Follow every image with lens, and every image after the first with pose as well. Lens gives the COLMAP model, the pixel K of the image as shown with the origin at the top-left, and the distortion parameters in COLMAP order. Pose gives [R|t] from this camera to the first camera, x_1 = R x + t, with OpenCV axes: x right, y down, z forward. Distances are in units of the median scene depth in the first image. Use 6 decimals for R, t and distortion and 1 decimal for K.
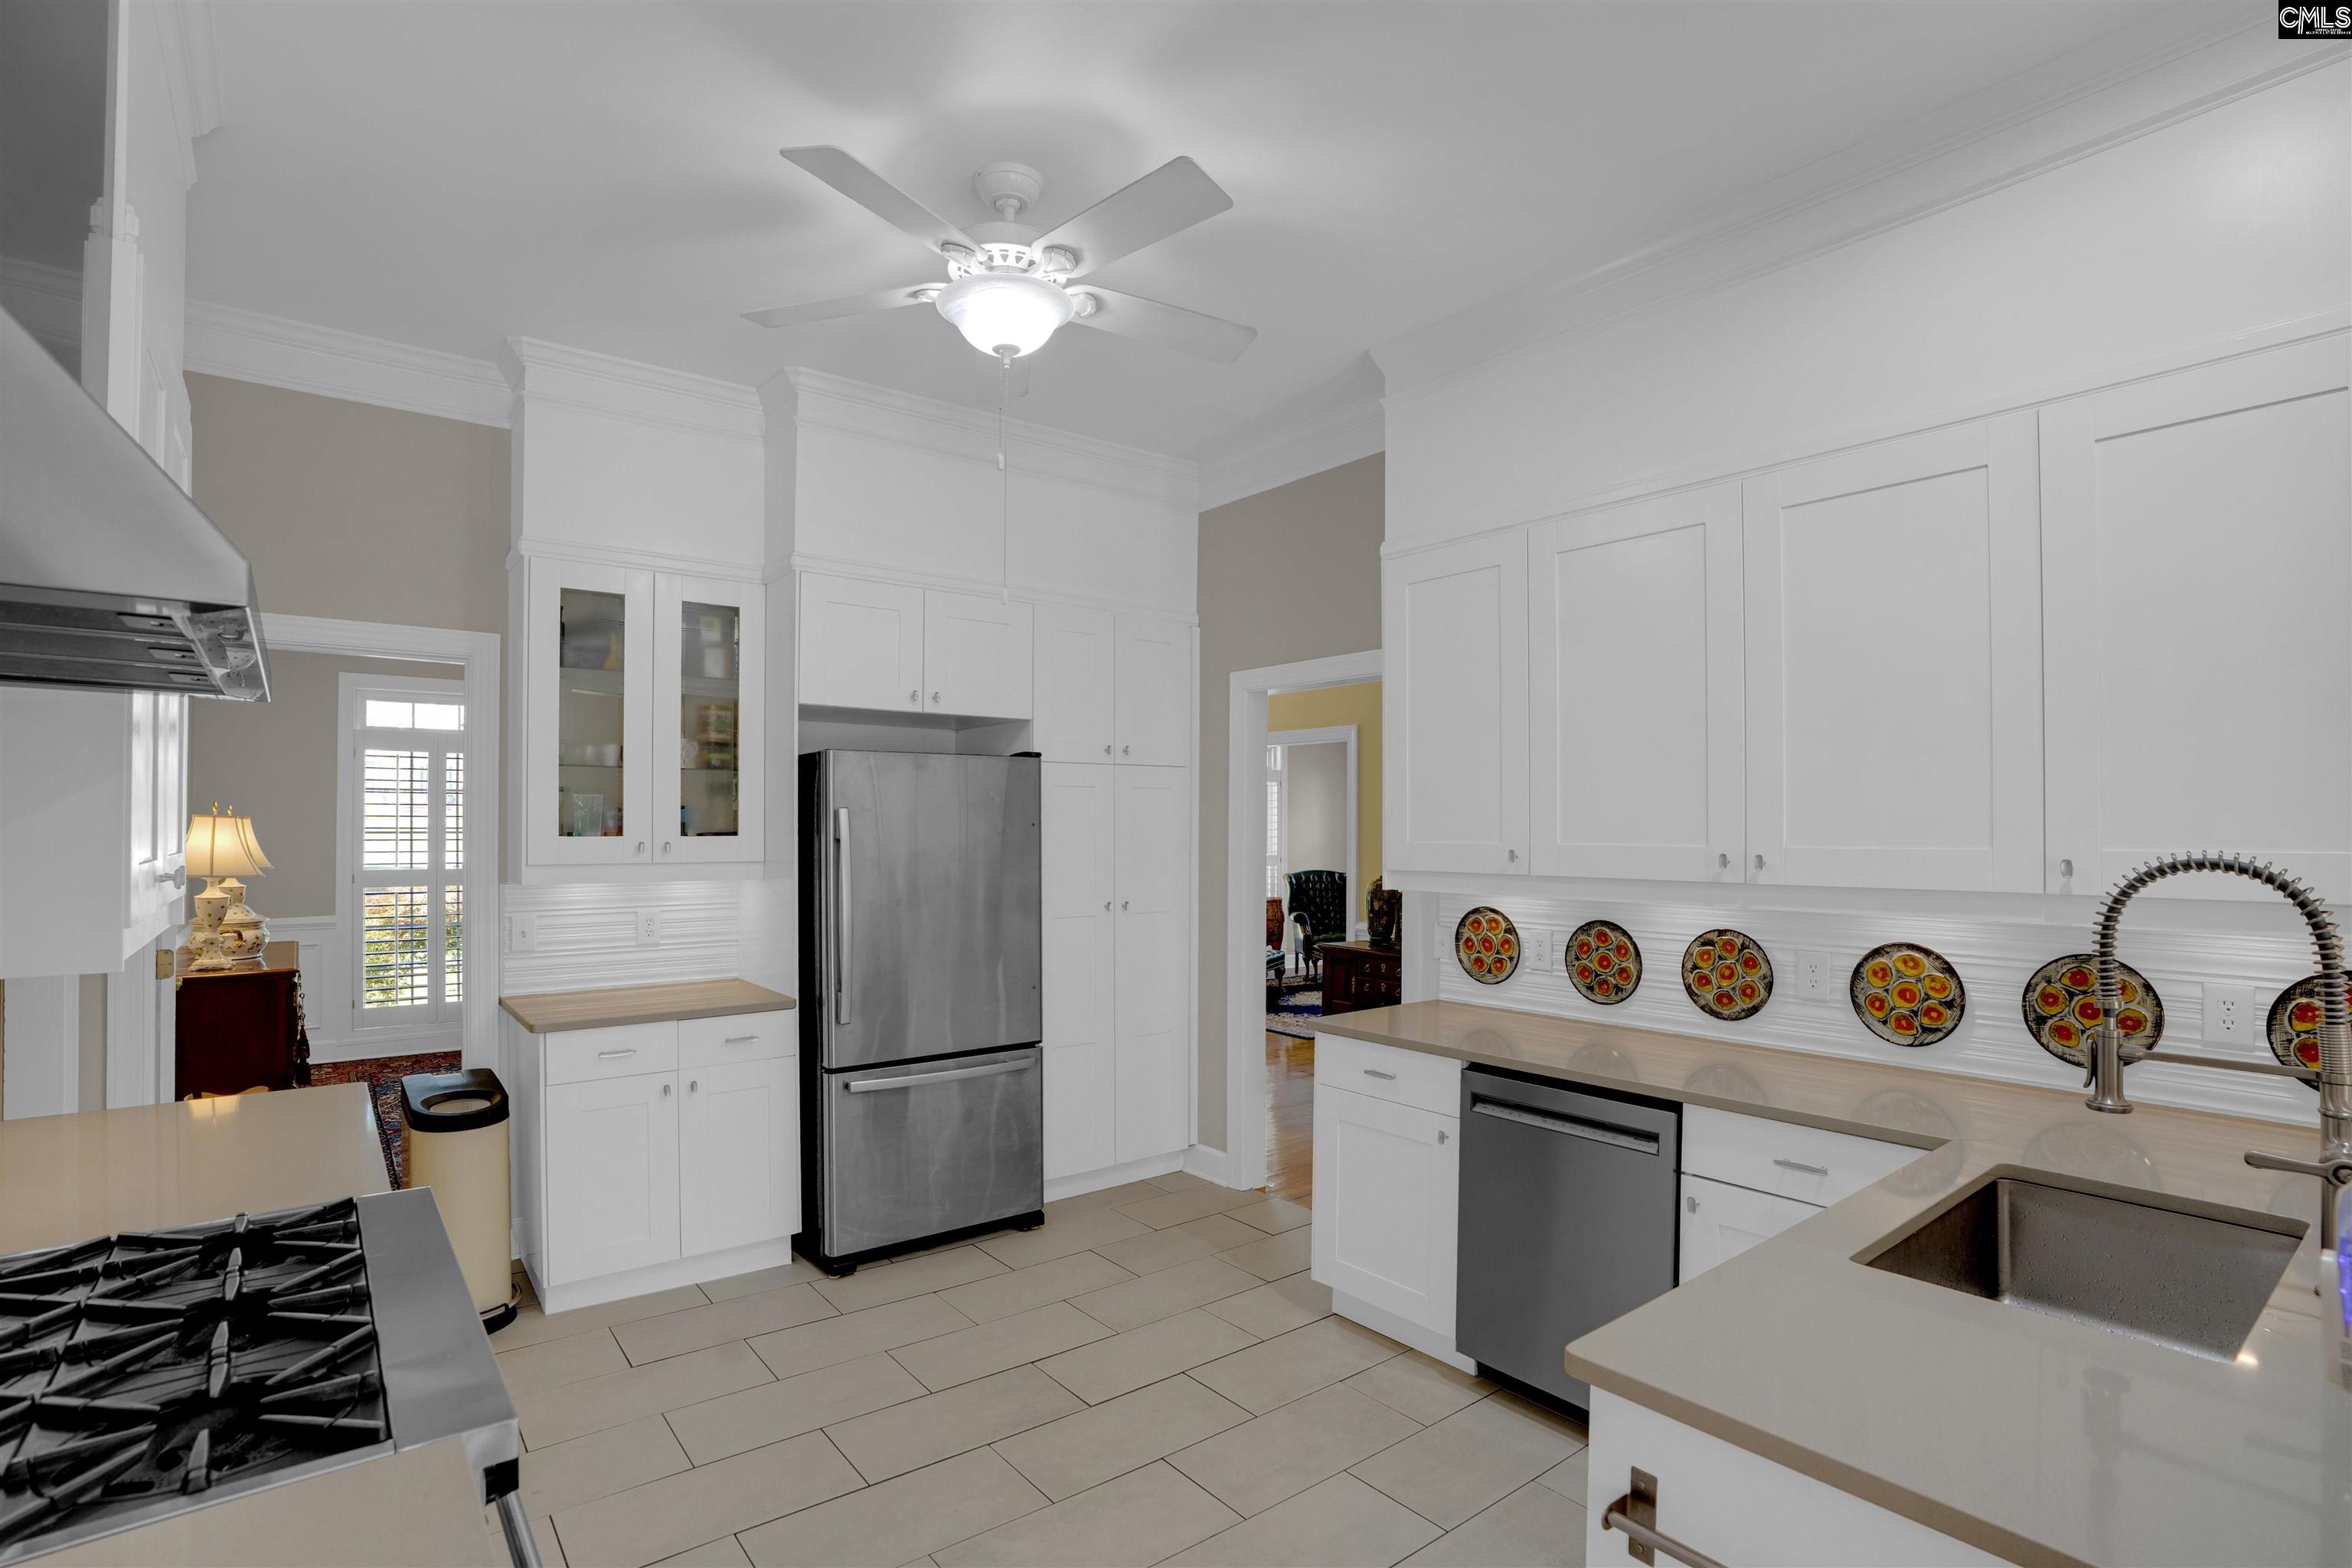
lens RADIAL K [[1110.8, 0, 1180.1], [0, 1110.8, 786.5], [0, 0, 1]] dist [-0.083522, 0.023835]
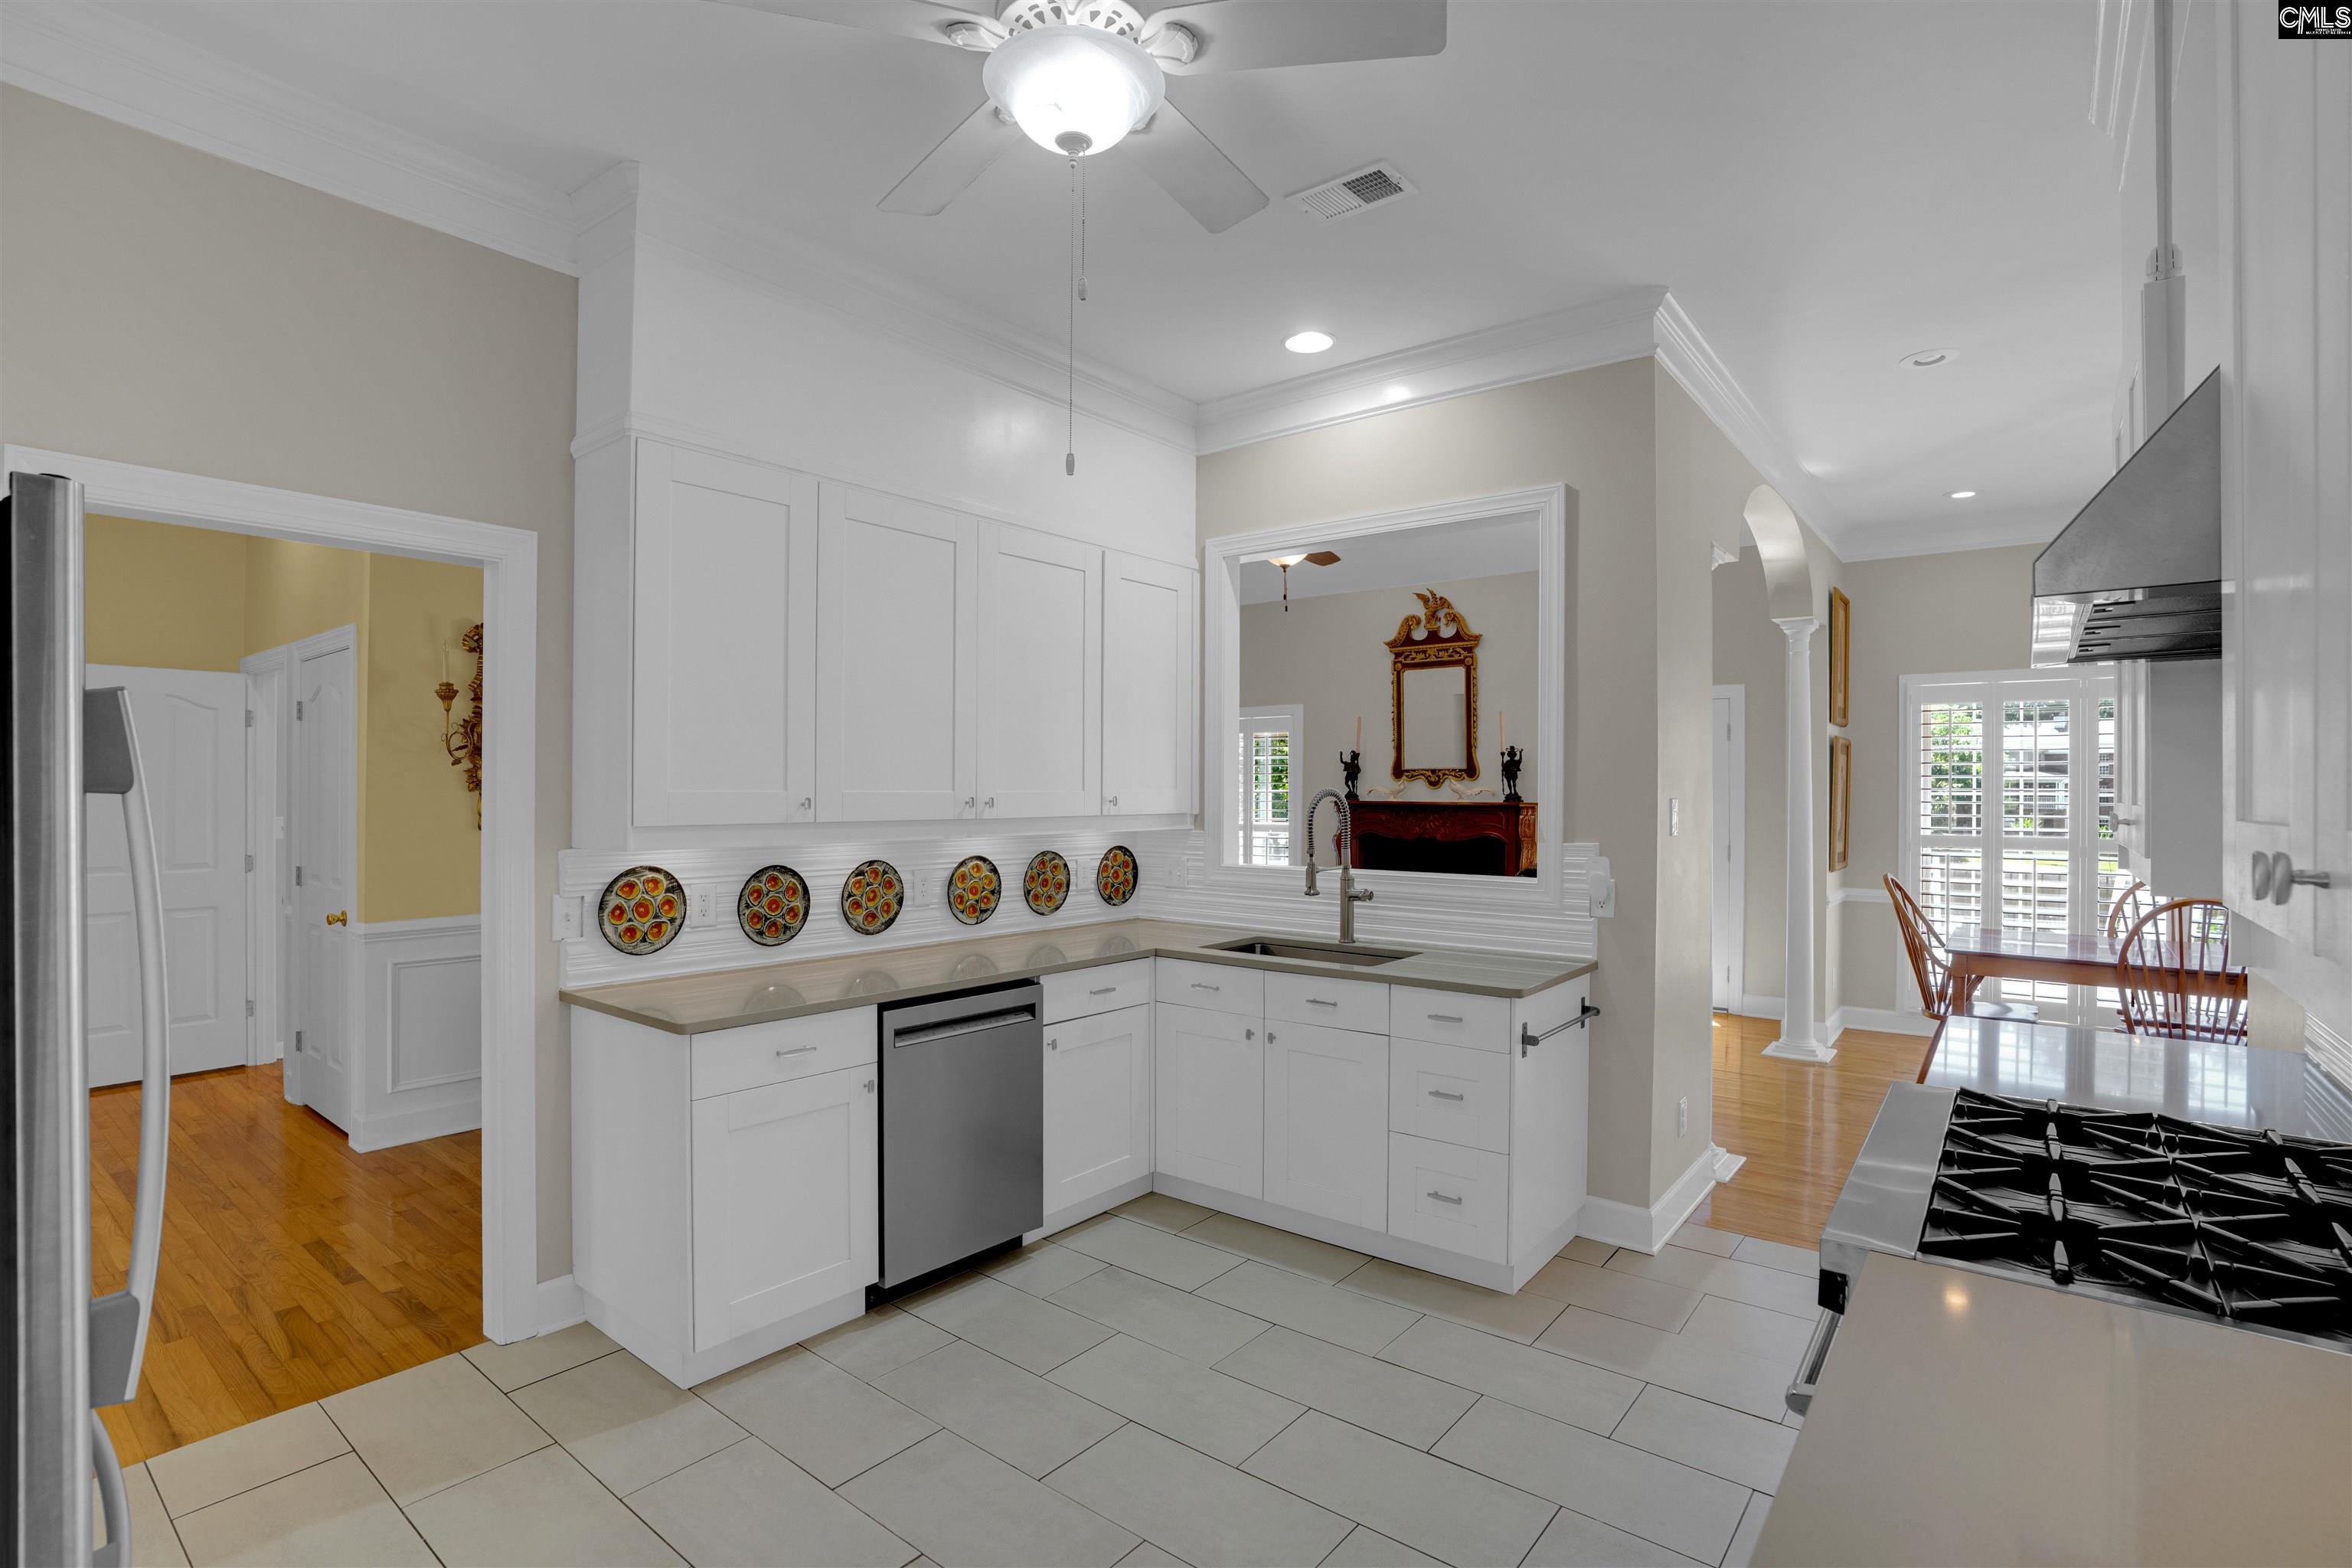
lens RADIAL K [[1110.8, 0, 1180.1], [0, 1110.8, 786.5], [0, 0, 1]] dist [-0.083522, 0.023835]
pose [[-0.229179, -0.012566, 0.973303, -0.763937], [-0.051248, 0.998686, 0.000826, 0.029535], [-0.972034, -0.049690, -0.229522, 0.933671]]
